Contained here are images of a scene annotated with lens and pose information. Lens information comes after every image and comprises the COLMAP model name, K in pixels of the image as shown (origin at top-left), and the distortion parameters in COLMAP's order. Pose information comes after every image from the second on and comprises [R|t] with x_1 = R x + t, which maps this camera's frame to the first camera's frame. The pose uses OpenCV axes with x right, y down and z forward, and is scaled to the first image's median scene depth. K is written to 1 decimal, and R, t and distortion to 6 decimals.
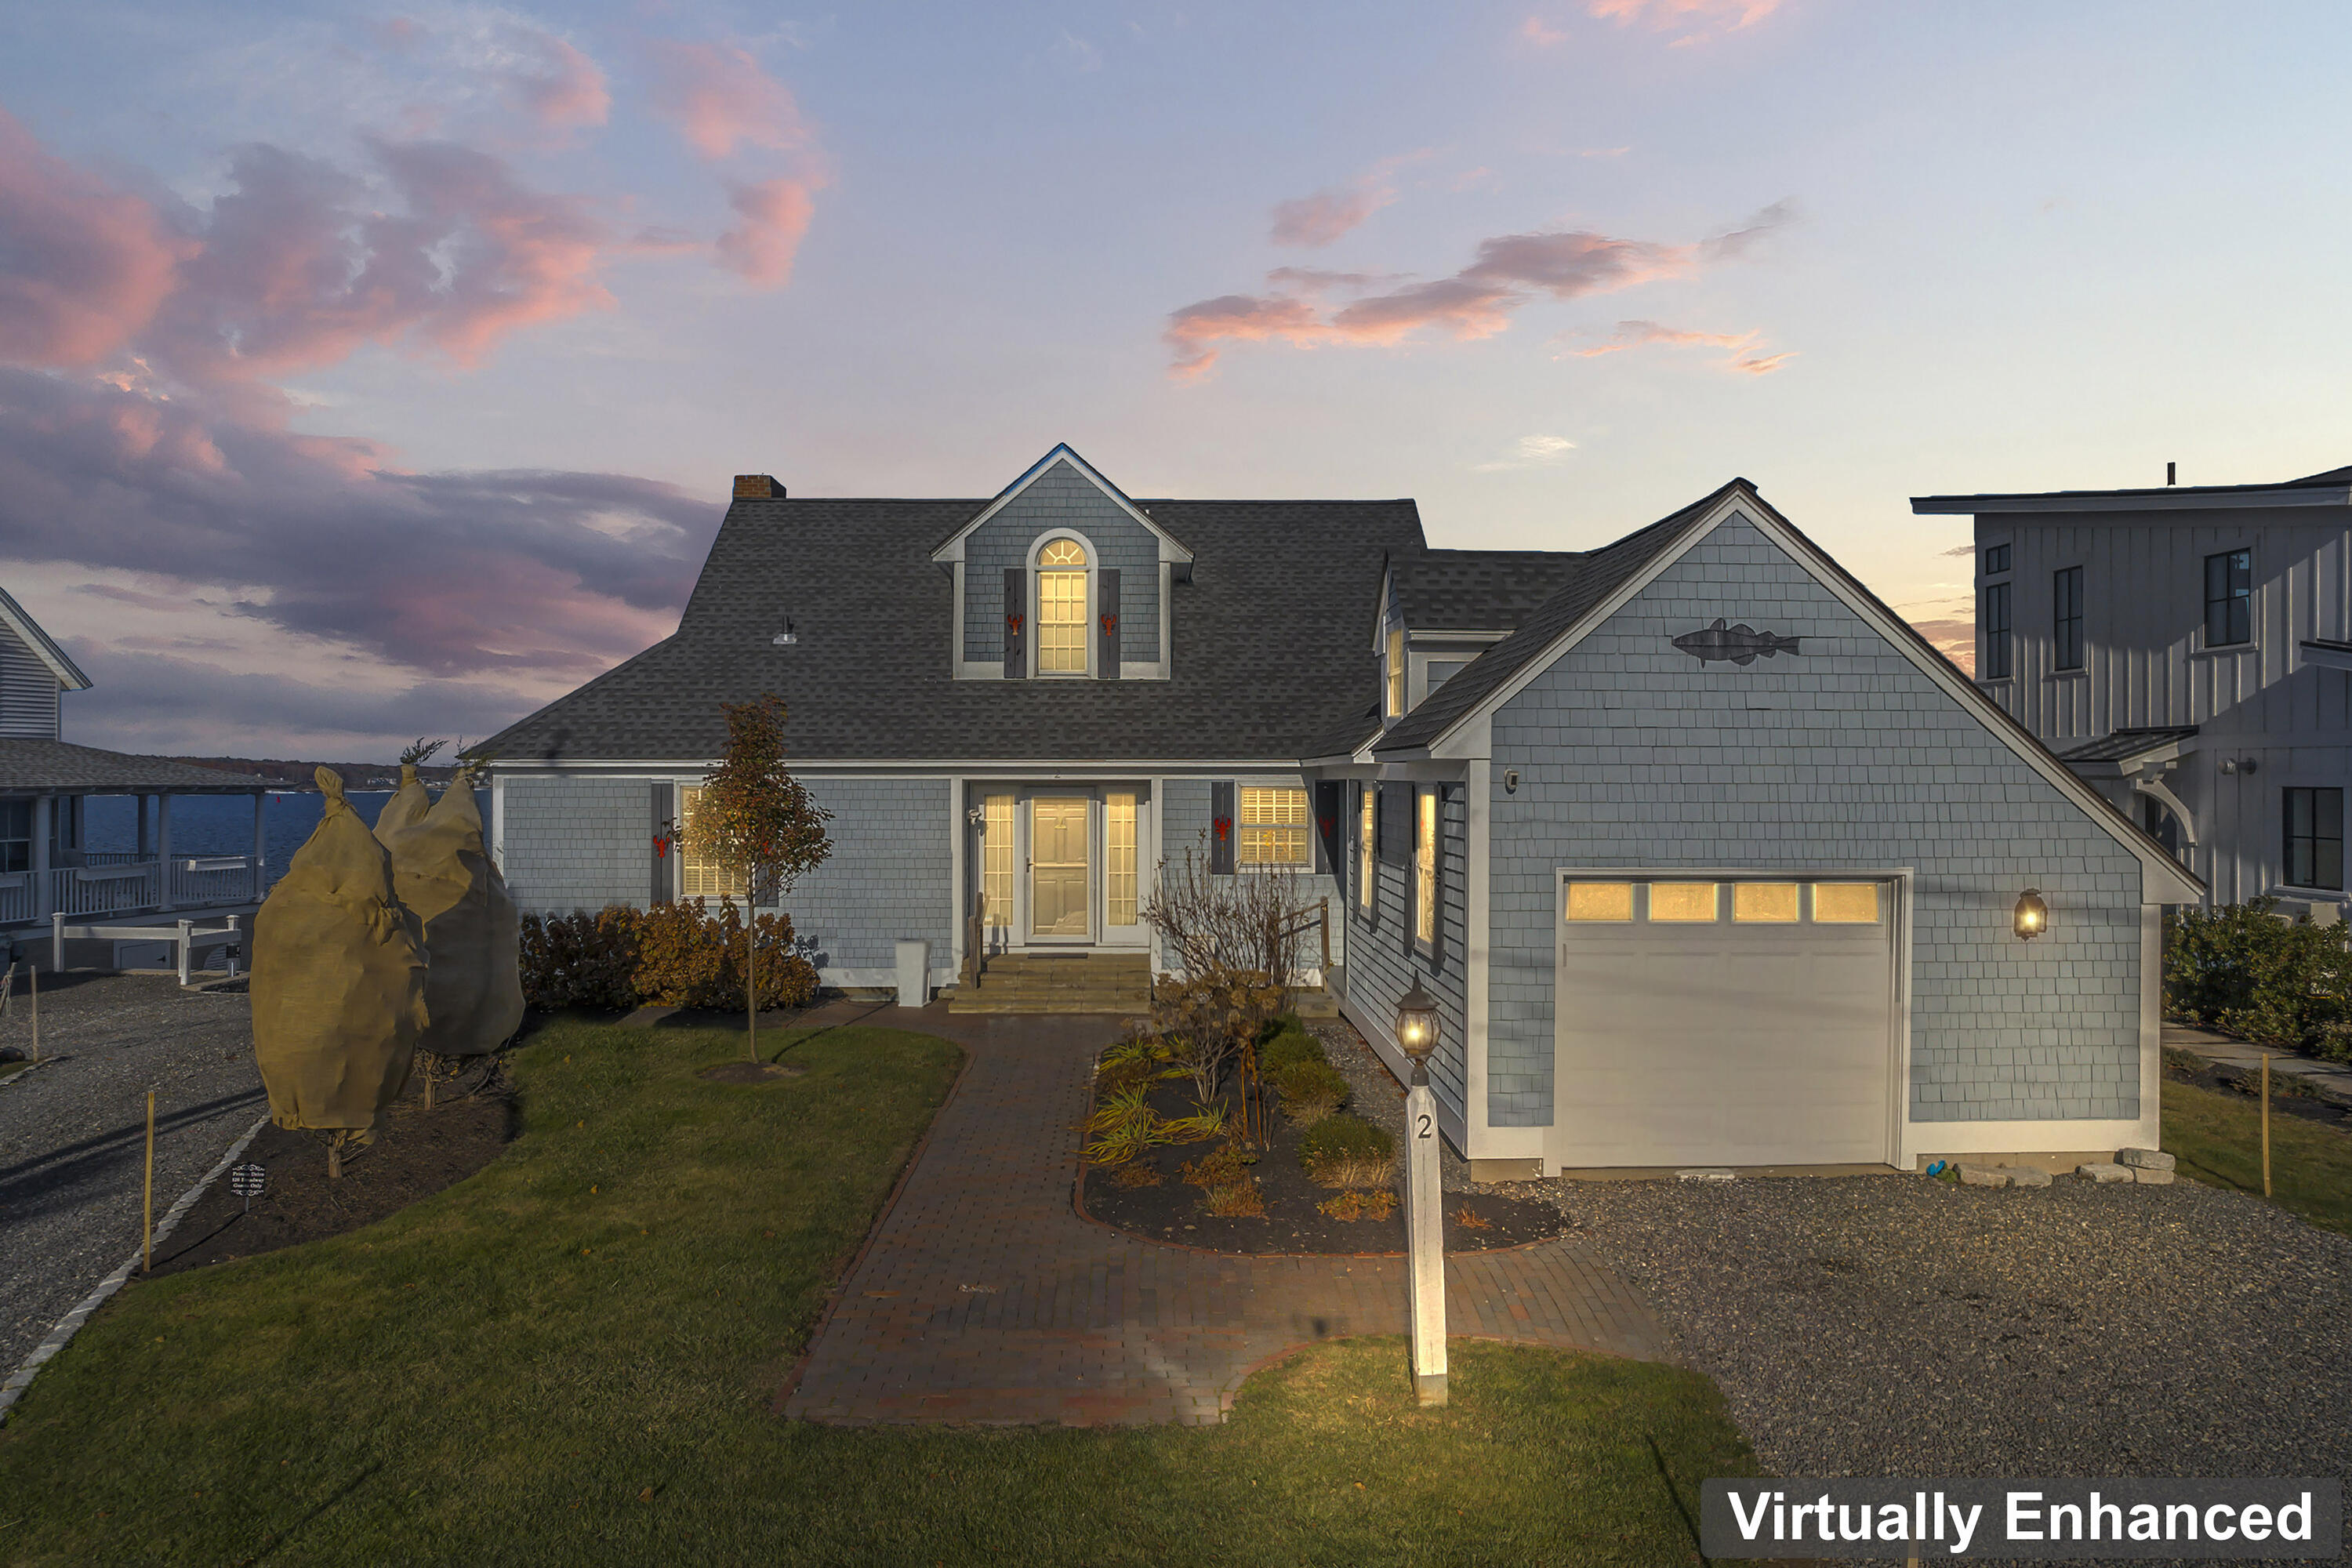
lens RADIAL K [[1530.0, 0, 1177.1], [0, 1530.0, 769.4], [0, 0, 1]] dist [-0.046734, 0.002694]
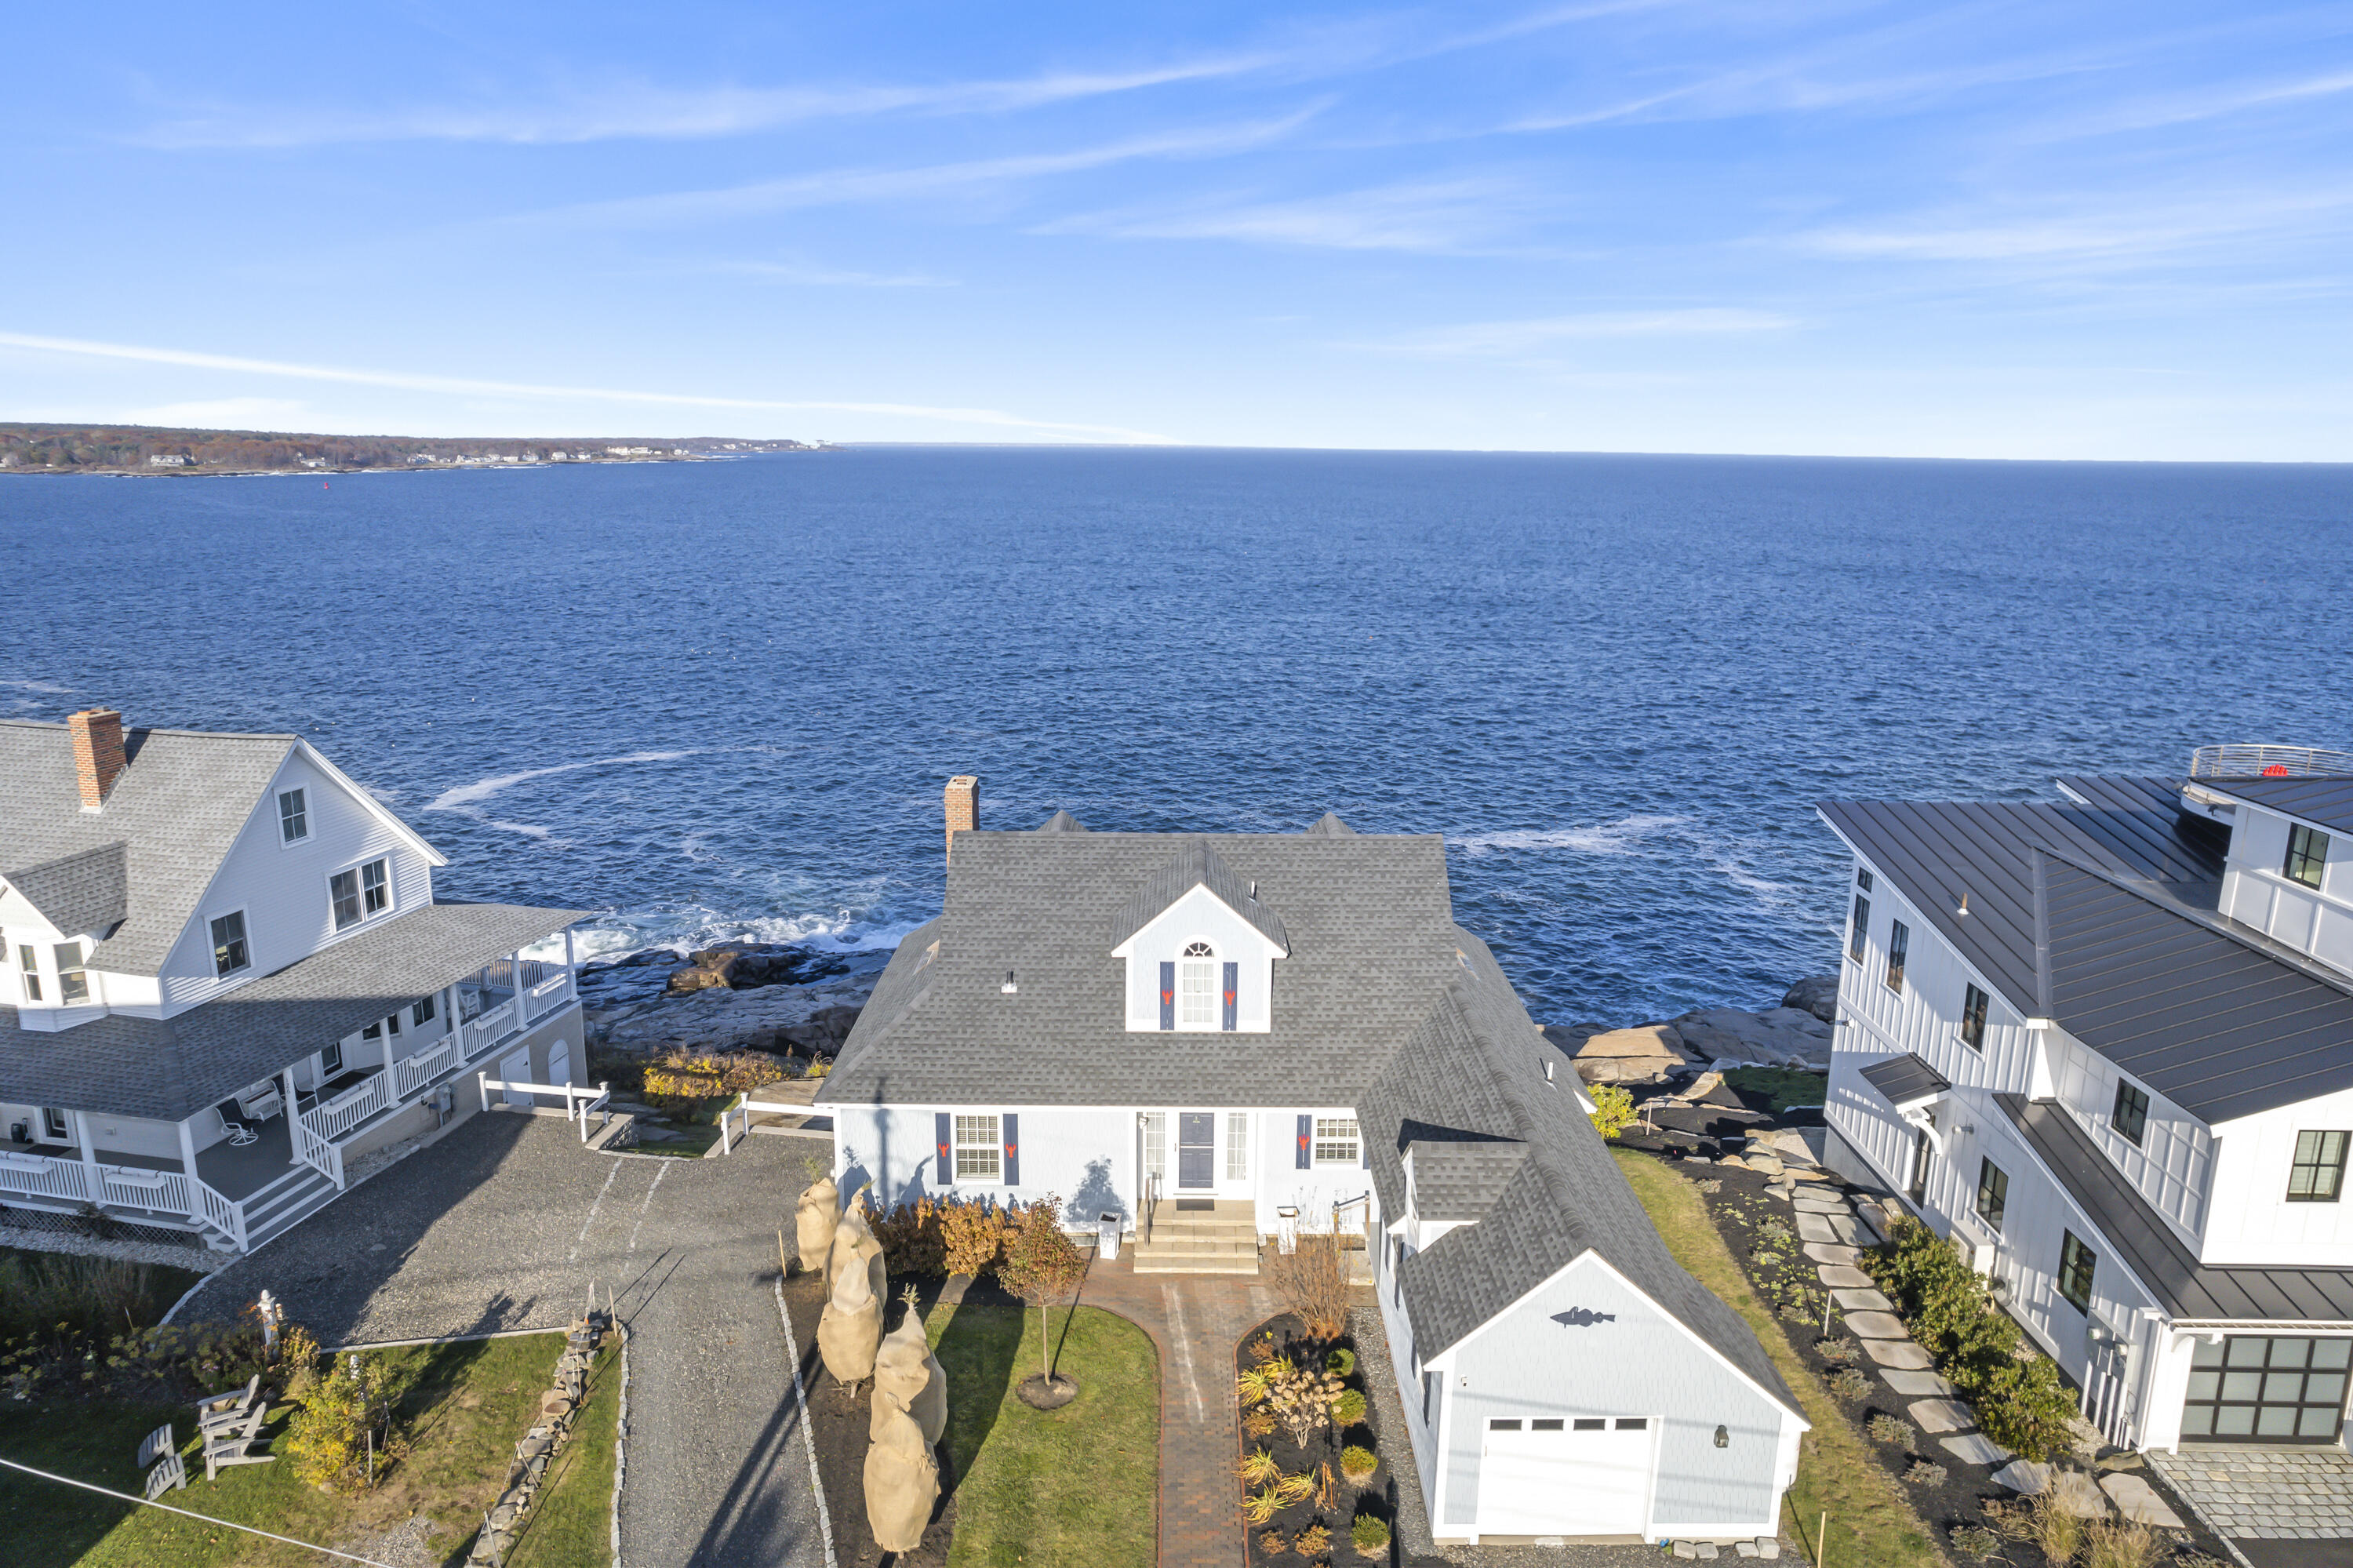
lens RADIAL K [[1517.5, 0, 1176.5], [0, 1517.5, 784.0], [0, 0, 1]] dist [-0.102040, 0.107560]
pose [[0.999668, 0.011260, -0.023185, -0.064977], [-0.005614, 0.973053, 0.230512, -0.639061], [0.025155, -0.230306, 0.972793, -0.393050]]
